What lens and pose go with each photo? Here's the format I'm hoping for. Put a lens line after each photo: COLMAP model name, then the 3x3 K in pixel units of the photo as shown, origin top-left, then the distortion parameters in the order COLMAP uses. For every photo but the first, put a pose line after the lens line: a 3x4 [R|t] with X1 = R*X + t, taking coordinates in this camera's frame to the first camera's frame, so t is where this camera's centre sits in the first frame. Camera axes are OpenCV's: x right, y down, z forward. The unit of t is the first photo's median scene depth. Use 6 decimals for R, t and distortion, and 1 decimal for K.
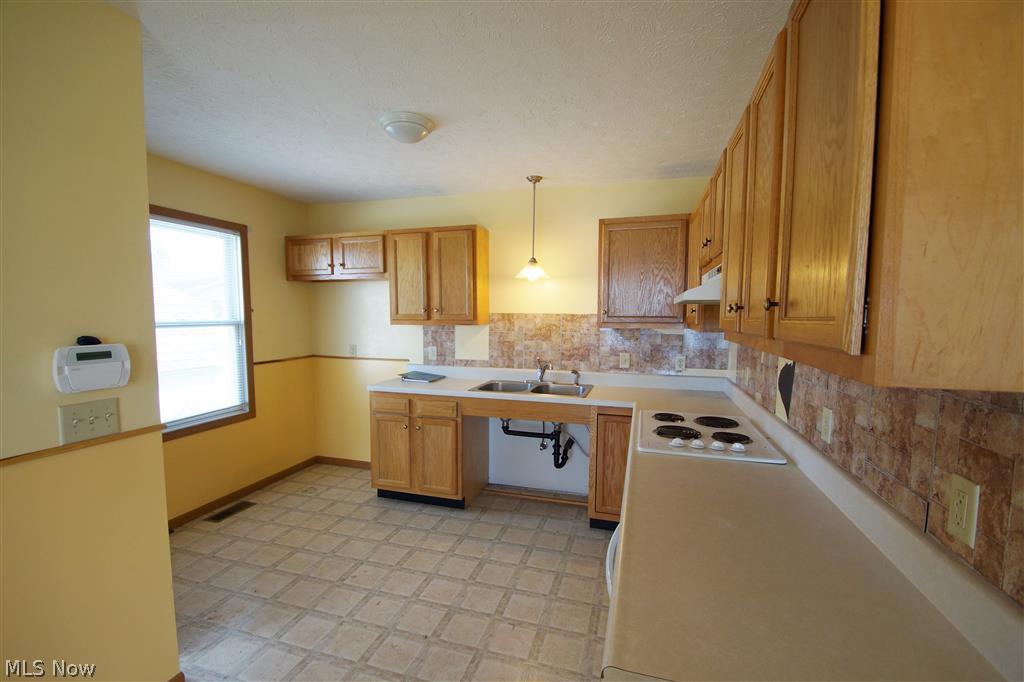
lens RADIAL K [[456.8, 0, 512.9], [0, 456.8, 346.1], [0, 0, 1]] dist [-0.004129, -0.000536]
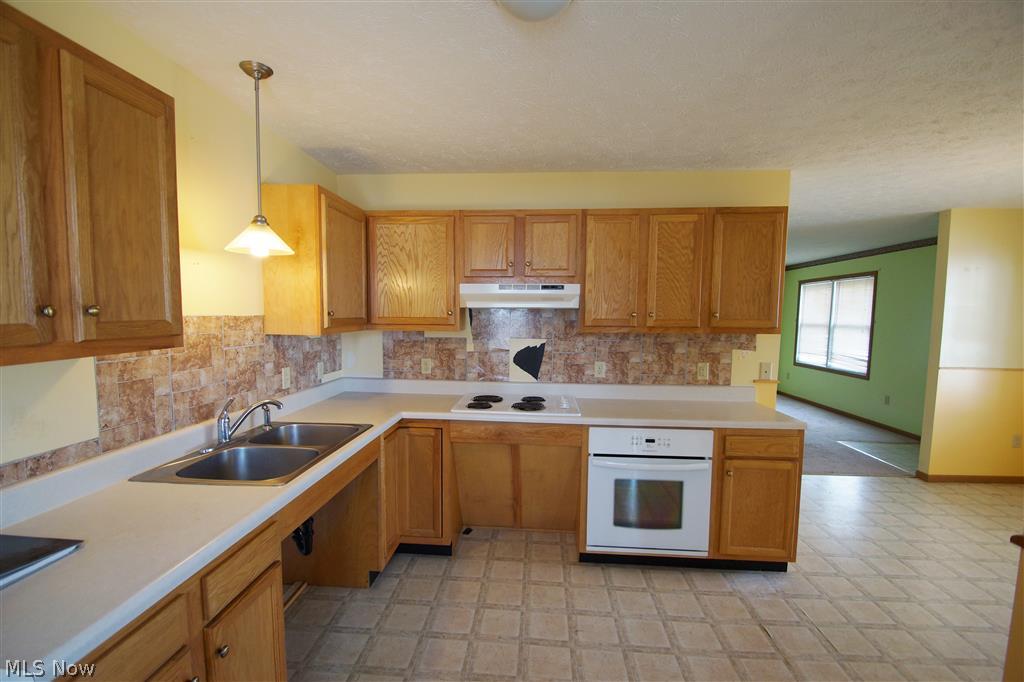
lens RADIAL K [[456.8, 0, 512.9], [0, 456.8, 347.2], [0, 0, 1]] dist [-0.004129, -0.000536]
pose [[-0.211346, -0.080885, 0.974059, -0.546881], [0.061092, 0.993528, 0.095758, -0.066632], [-0.975500, 0.079745, -0.205037, 0.794732]]
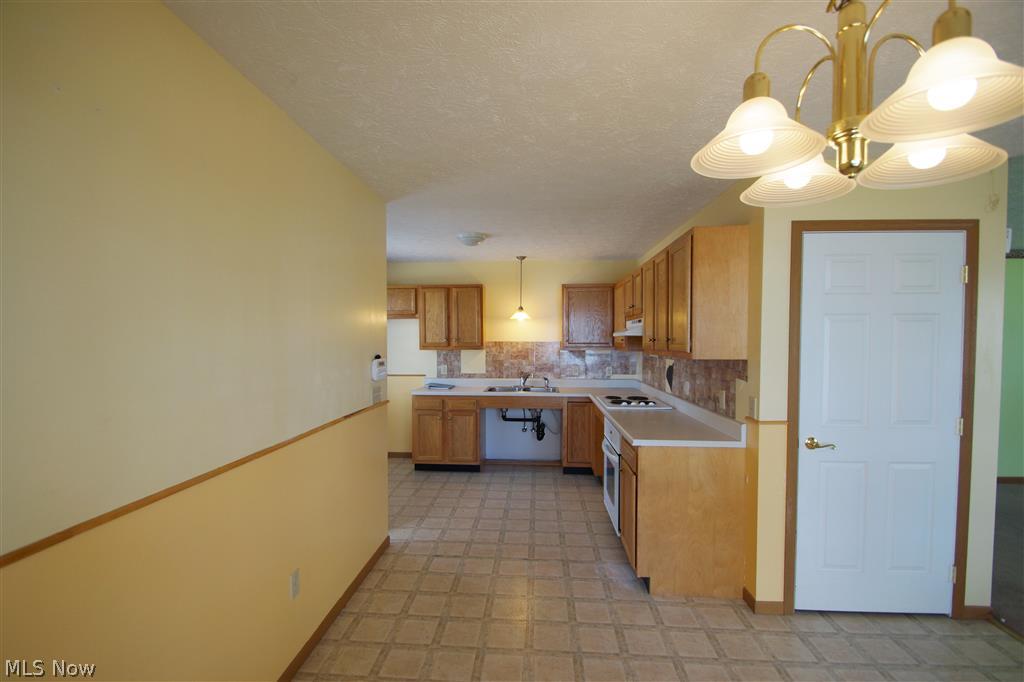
lens RADIAL K [[456.8, 0, 517.3], [0, 456.8, 341.6], [0, 0, 1]] dist [-0.004129, -0.000536]
pose [[0.971981, -0.005903, 0.234985, -0.325826], [0.021802, 0.997639, -0.065120, 0.029106], [-0.234046, 0.068418, 0.969815, -0.498828]]
